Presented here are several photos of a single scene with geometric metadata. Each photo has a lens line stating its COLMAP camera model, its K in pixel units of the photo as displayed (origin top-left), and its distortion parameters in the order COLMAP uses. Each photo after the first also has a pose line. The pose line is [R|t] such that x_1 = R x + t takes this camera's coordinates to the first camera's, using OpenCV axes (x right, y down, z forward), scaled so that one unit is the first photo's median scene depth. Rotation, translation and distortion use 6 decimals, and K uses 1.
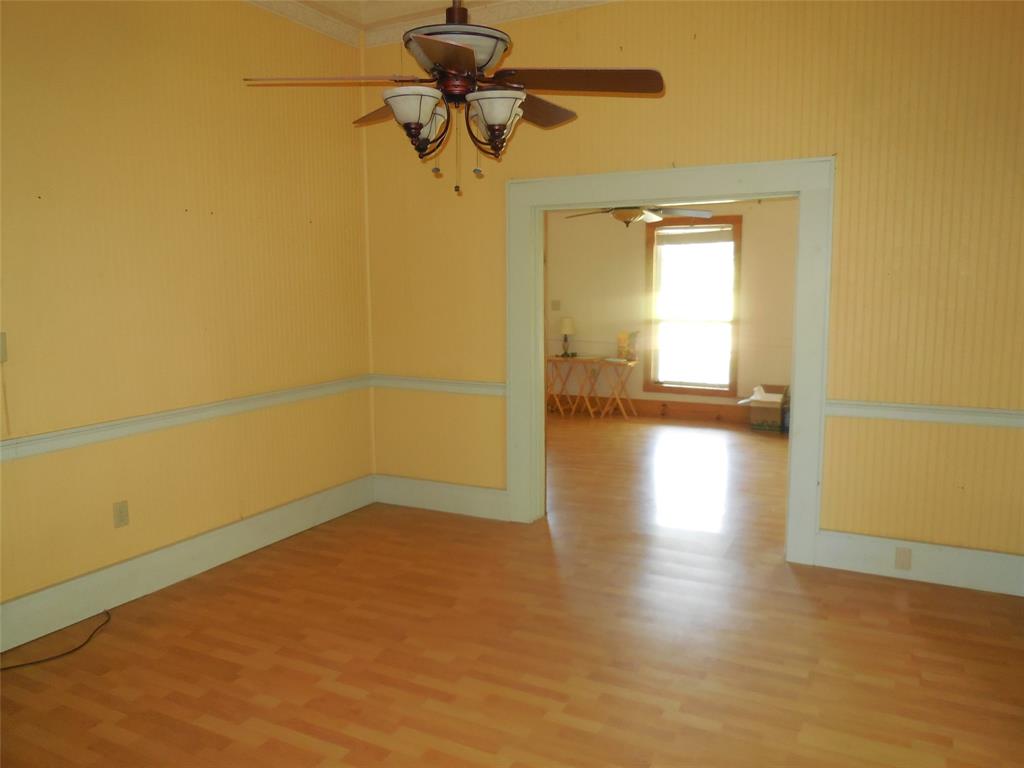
lens RADIAL K [[756.8, 0, 512.0], [0, 756.8, 384.0], [0, 0, 1]] dist [-0.033043, 0.012330]
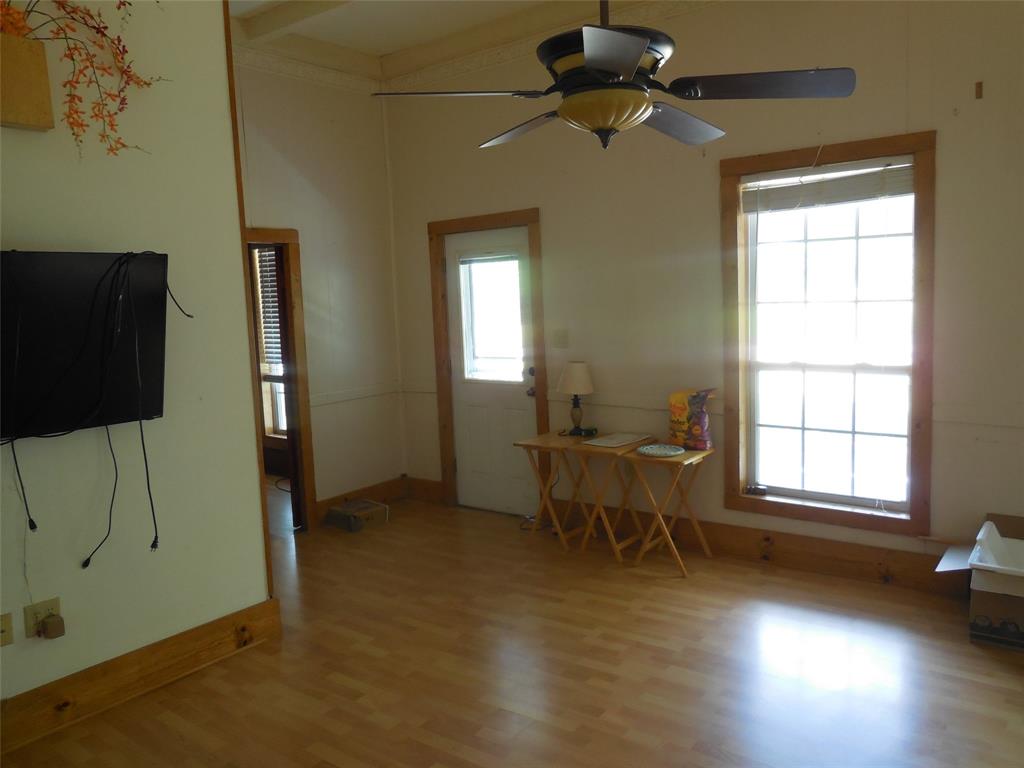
lens RADIAL K [[709.7, 0, 512.0], [0, 709.7, 384.0], [0, 0, 1]] dist [-0.043158, 0.000120]
pose [[0.979058, -0.020307, -0.202564, 0.134453], [0.021365, 0.999767, 0.003037, -0.077998], [0.202455, -0.007302, 0.979264, 0.520838]]
